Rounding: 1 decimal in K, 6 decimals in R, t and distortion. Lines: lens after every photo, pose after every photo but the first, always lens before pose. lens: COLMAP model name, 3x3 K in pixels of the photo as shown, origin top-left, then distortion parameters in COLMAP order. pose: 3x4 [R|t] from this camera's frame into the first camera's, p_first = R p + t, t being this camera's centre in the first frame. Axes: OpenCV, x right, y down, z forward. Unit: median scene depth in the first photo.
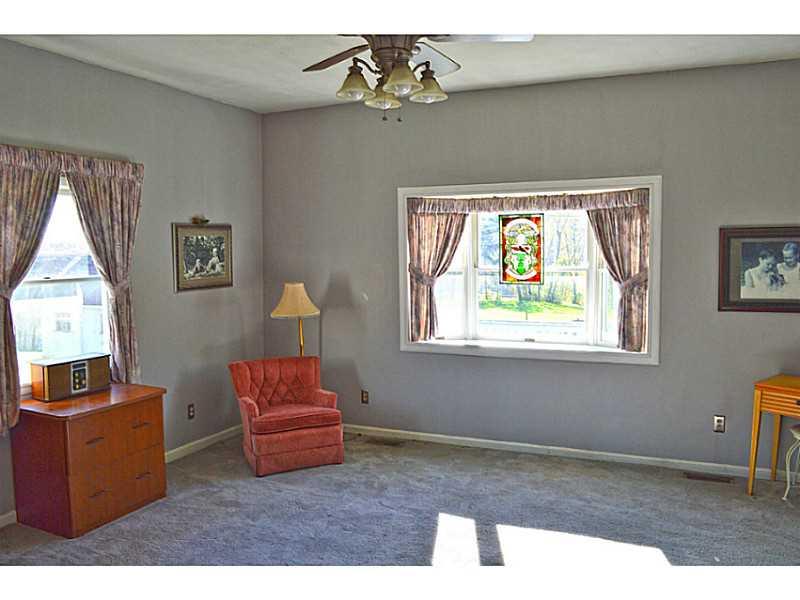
lens RADIAL K [[670.1, 0, 398.8], [0, 670.1, 301.3], [0, 0, 1]] dist [-0.055019, 0.014208]
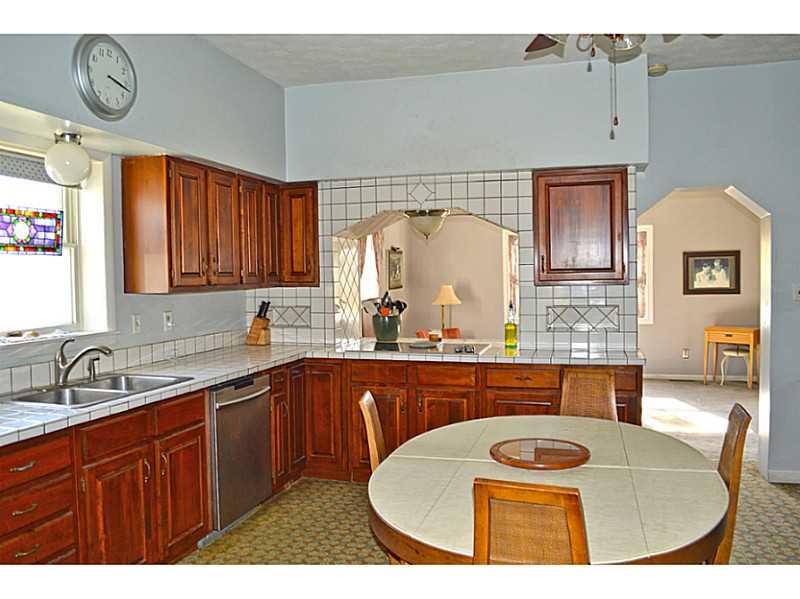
lens RADIAL K [[670.1, 0, 398.5], [0, 670.1, 299.6], [0, 0, 1]] dist [-0.055019, 0.014208]
pose [[0.989338, -0.009038, 0.145360, -0.637144], [0.016008, 0.998773, -0.046858, 0.108585], [-0.144758, 0.048685, 0.988269, -0.815124]]
